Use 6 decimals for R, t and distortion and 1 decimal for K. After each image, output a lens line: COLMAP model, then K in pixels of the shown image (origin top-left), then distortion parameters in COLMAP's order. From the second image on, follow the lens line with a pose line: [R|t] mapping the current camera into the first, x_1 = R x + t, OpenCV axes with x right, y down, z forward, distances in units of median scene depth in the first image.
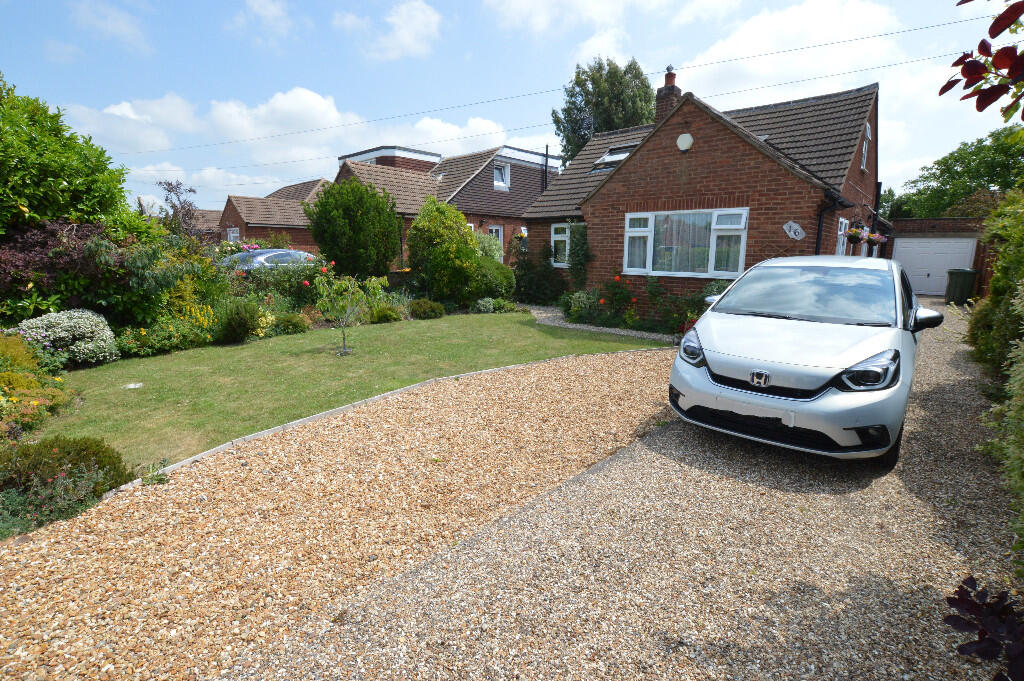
lens RADIAL K [[478.4, 0, 511.4], [0, 478.4, 341.4], [0, 0, 1]] dist [-0.026007, 0.002179]
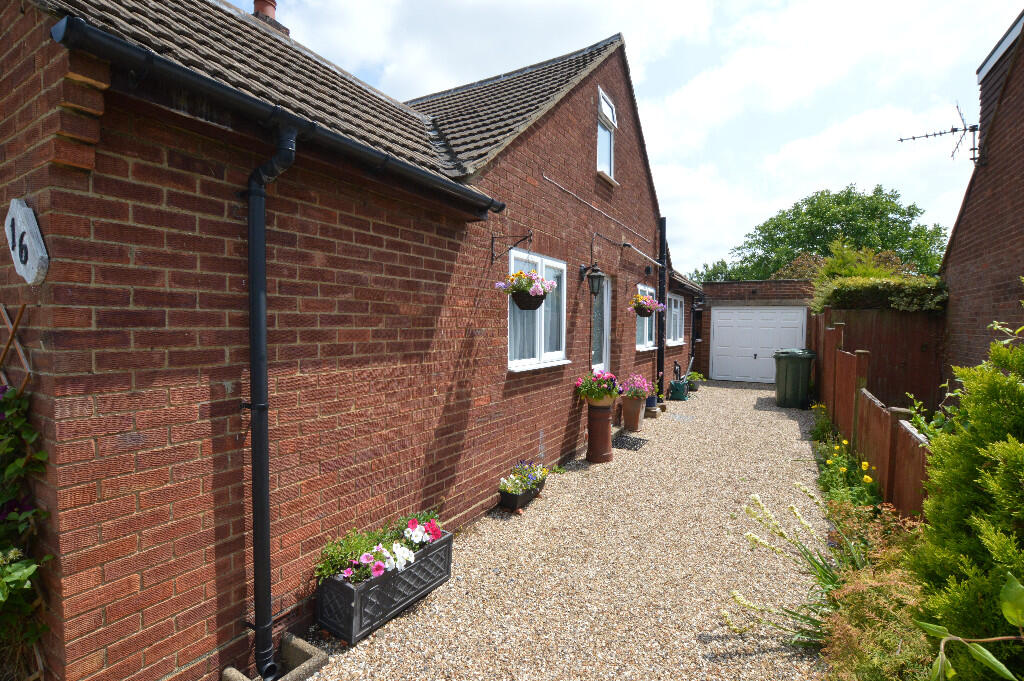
lens RADIAL K [[478.4, 0, 511.9], [0, 478.4, 341.0], [0, 0, 1]] dist [-0.026007, 0.002179]
pose [[0.976050, -0.002634, 0.217532, 0.346800], [0.033680, 0.989700, -0.139138, -0.072709], [-0.214925, 0.143132, 0.966085, 0.348901]]
